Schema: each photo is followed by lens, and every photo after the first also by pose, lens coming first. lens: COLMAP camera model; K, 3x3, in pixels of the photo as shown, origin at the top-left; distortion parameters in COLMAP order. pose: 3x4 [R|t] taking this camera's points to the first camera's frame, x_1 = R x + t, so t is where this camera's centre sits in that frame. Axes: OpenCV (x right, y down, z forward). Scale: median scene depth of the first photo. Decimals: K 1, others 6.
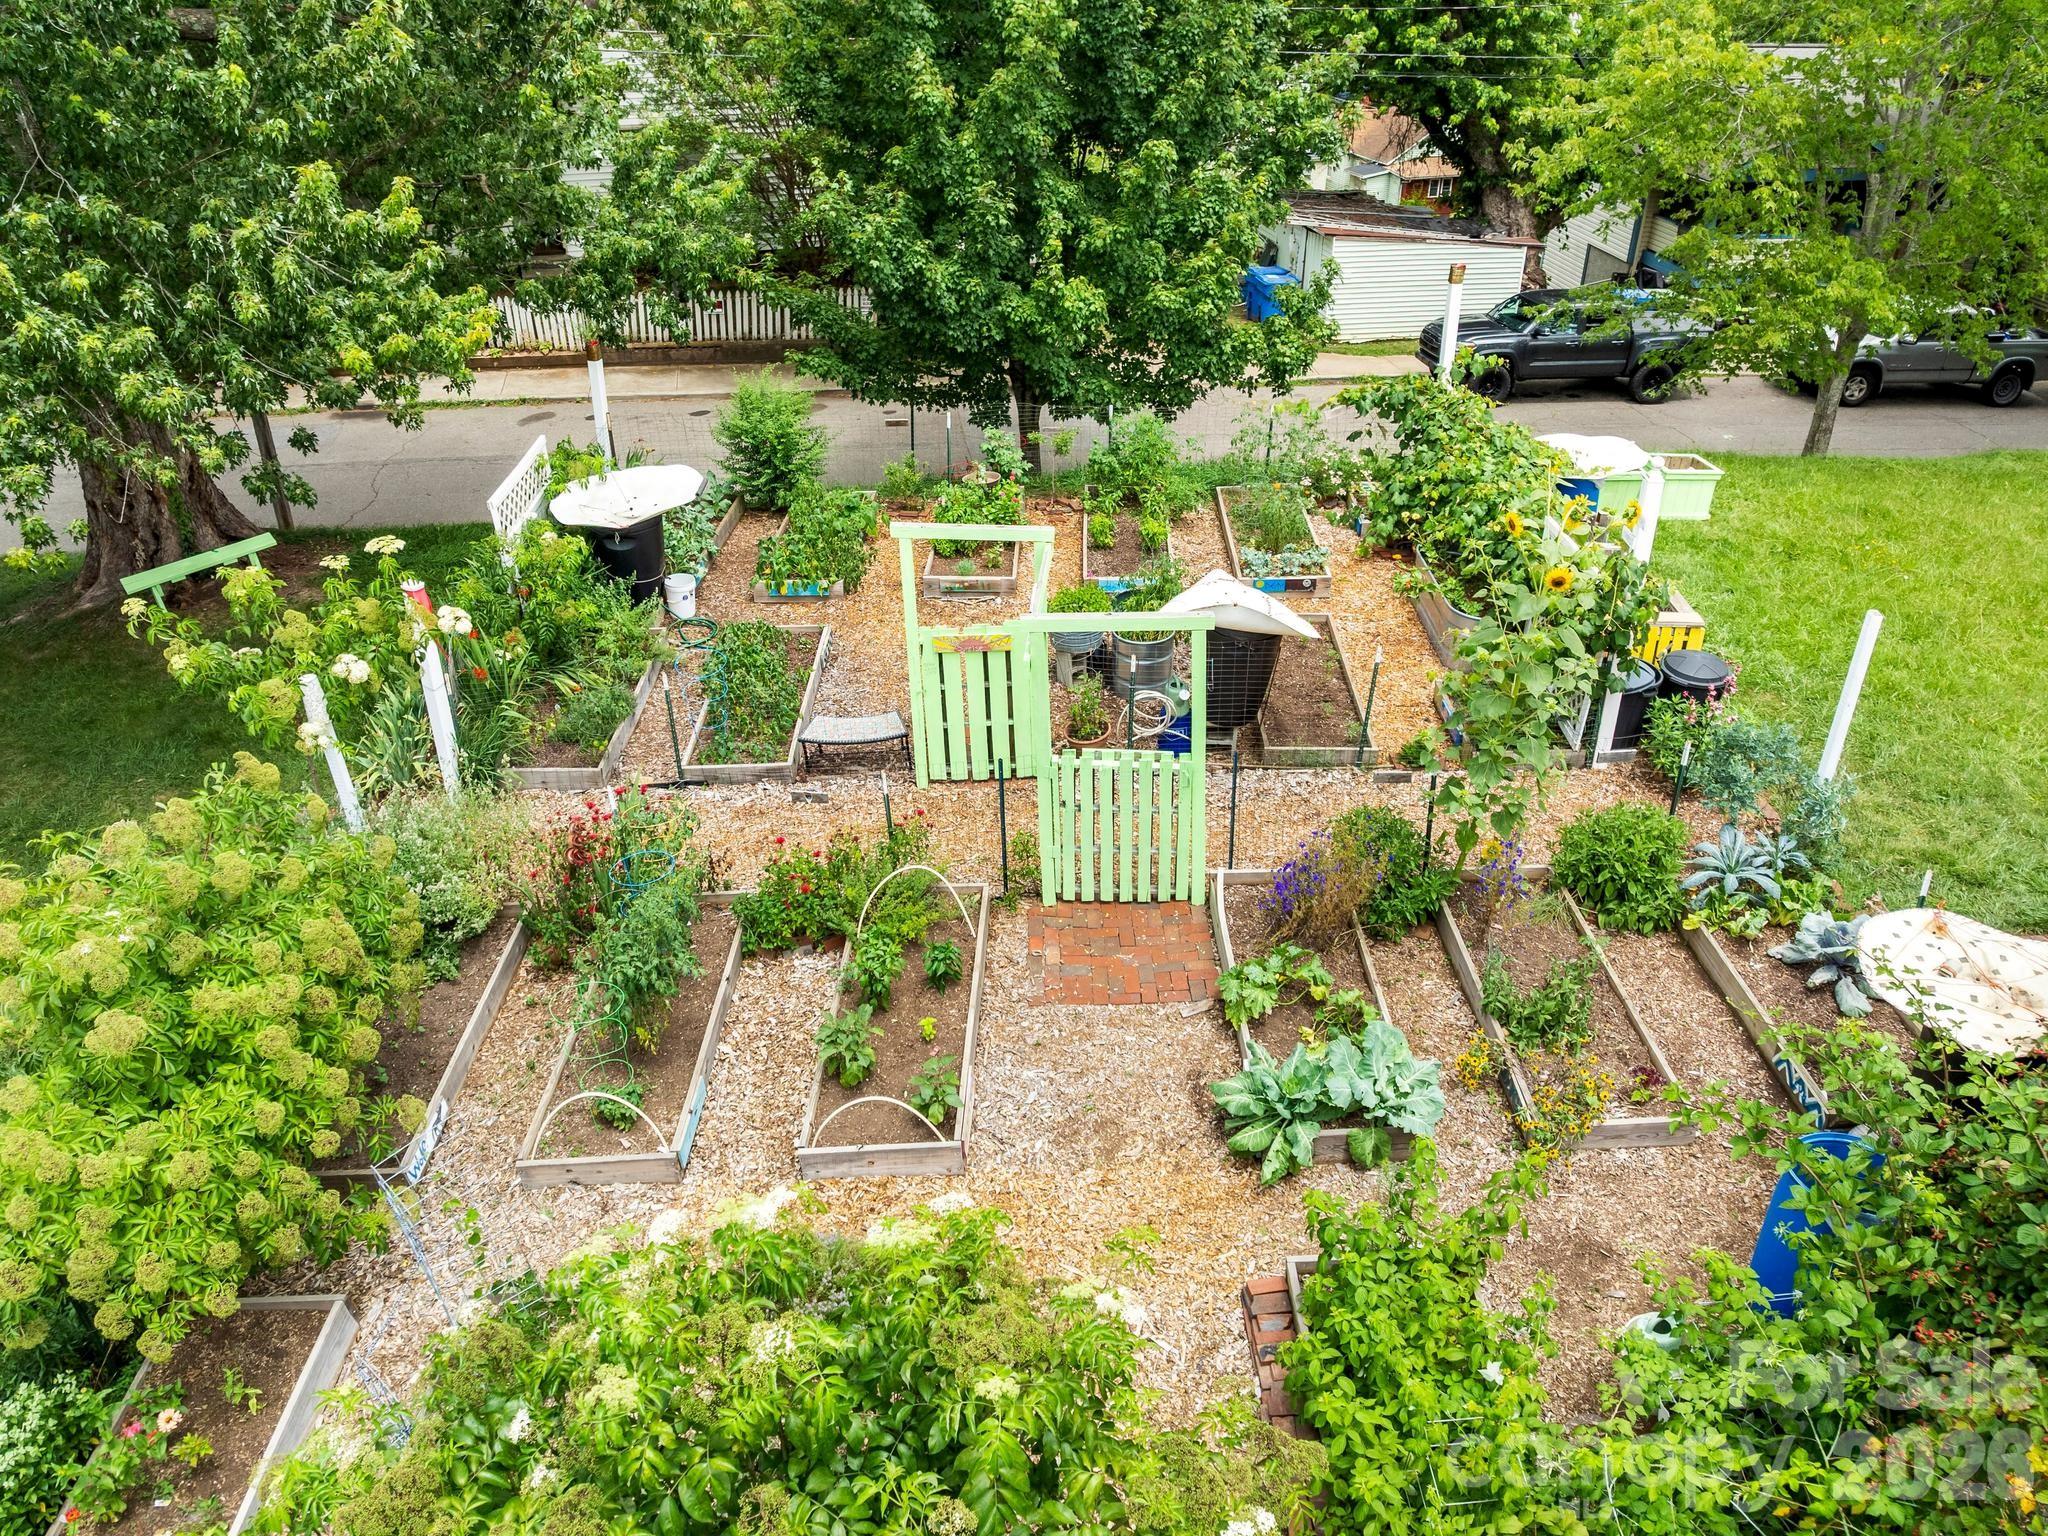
lens RADIAL K [[1433.1, 0, 1024.0], [0, 1433.1, 768.0], [0, 0, 1]] dist [-0.022331, -0.025029]
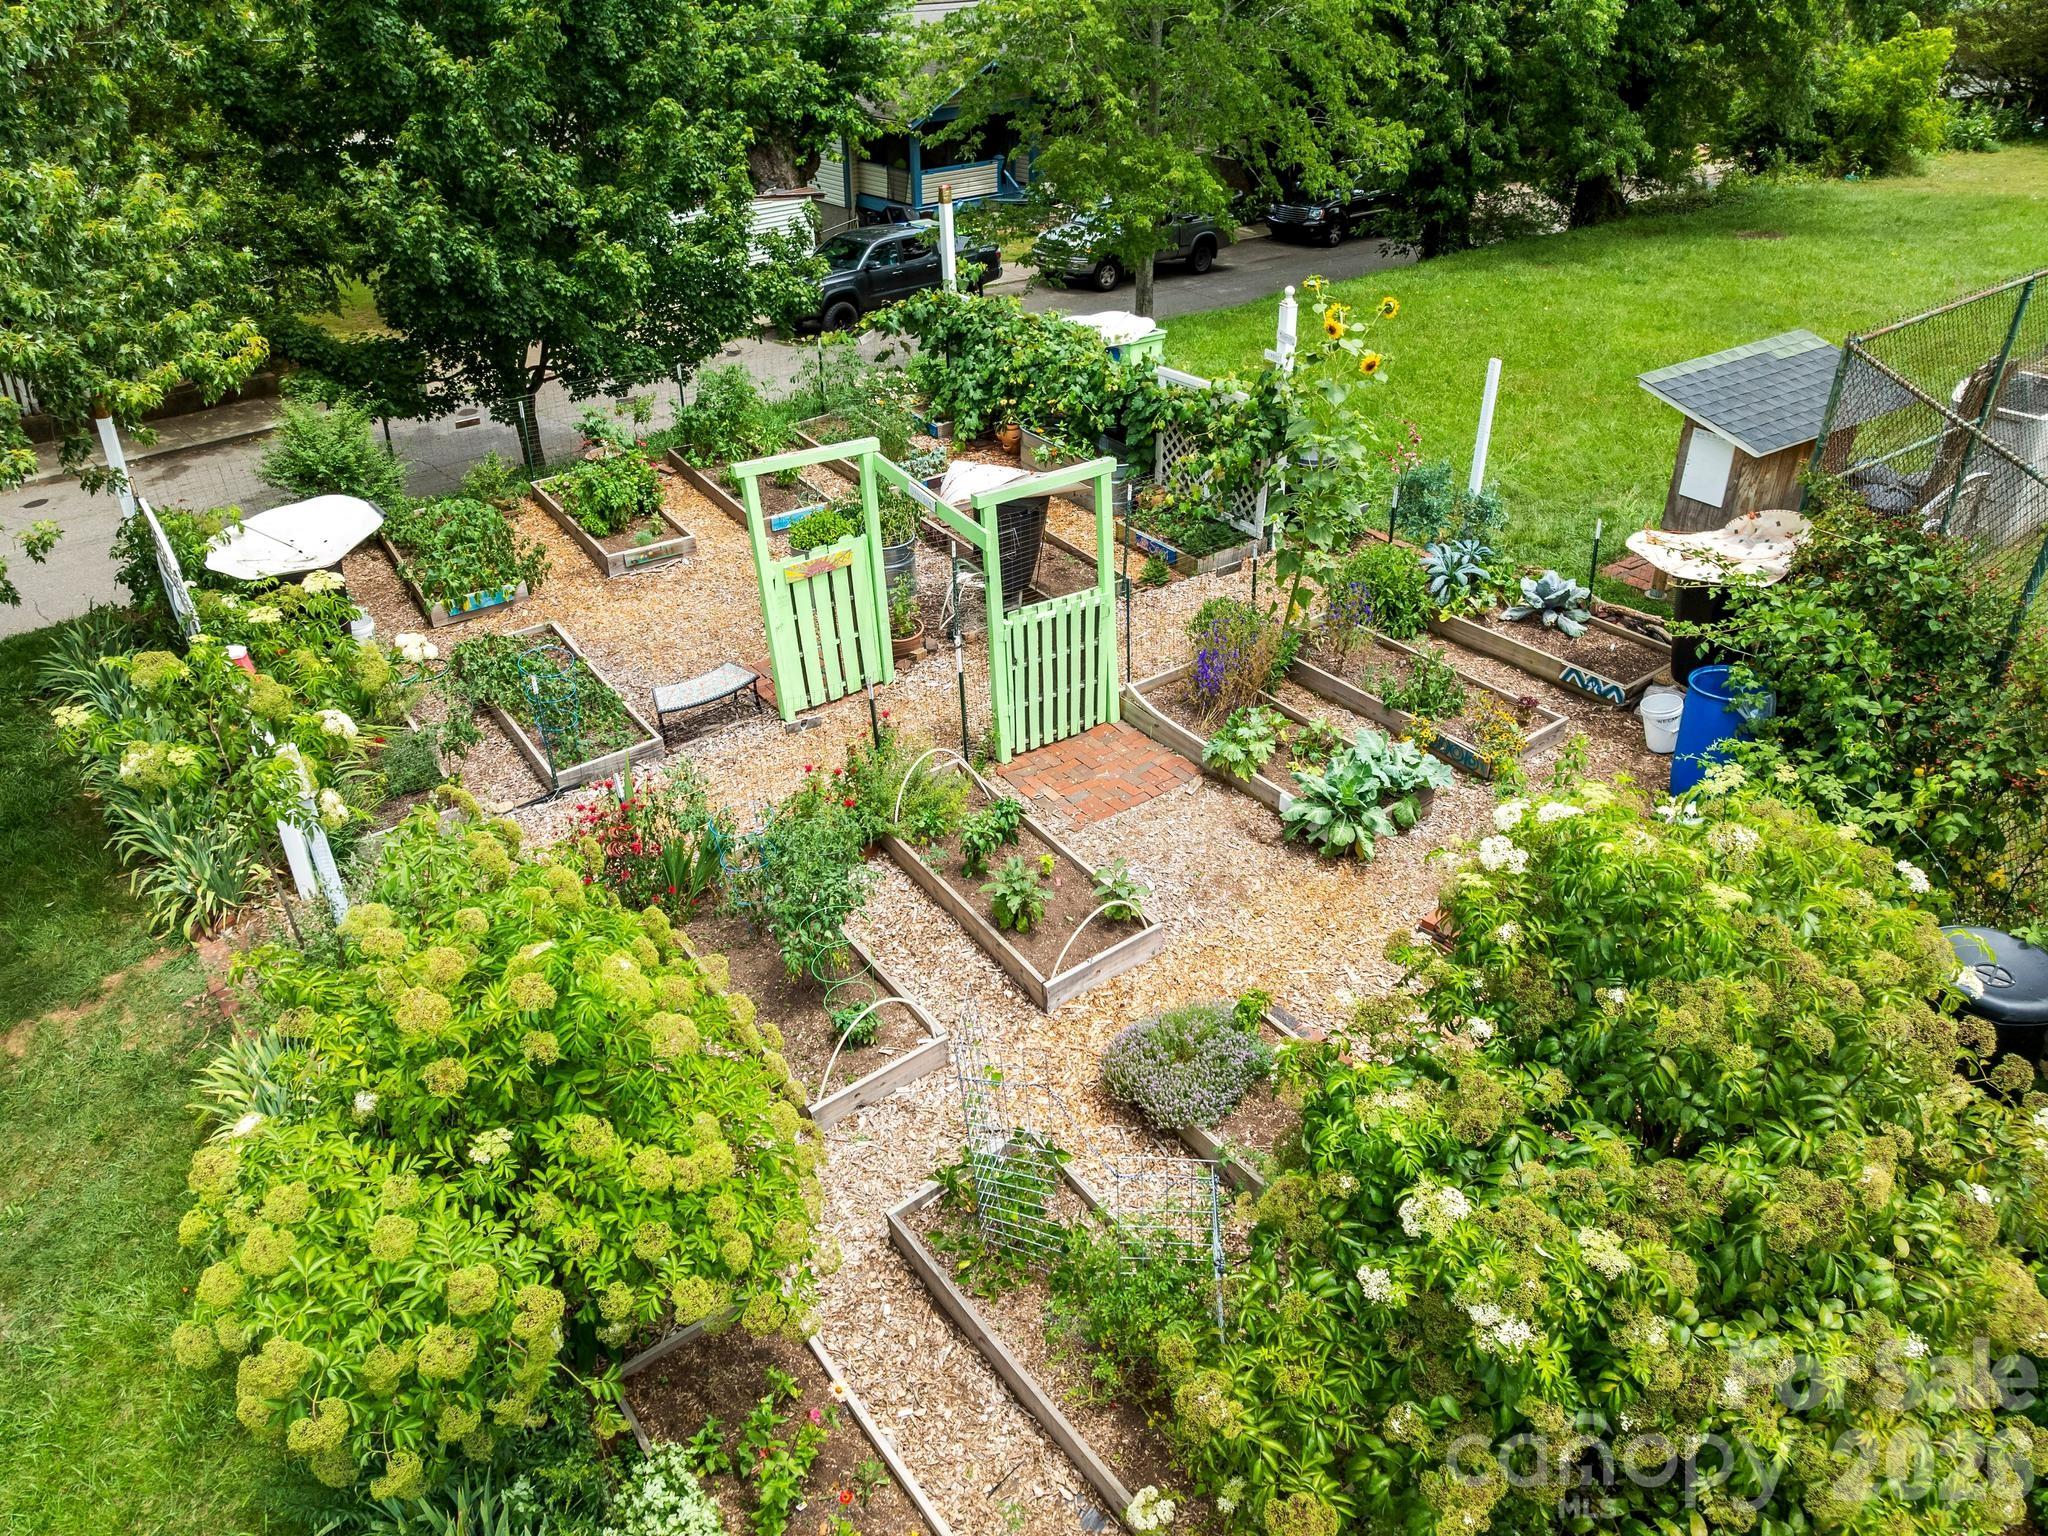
lens RADIAL K [[1433.1, 0, 1024.0], [0, 1433.1, 768.0], [0, 0, 1]] dist [-0.022331, -0.025029]
pose [[0.820246, -0.304924, 0.483960, -0.440767], [0.302230, 0.949355, 0.085913, 0.007518], [-0.485647, 0.075798, 0.870862, 0.027167]]
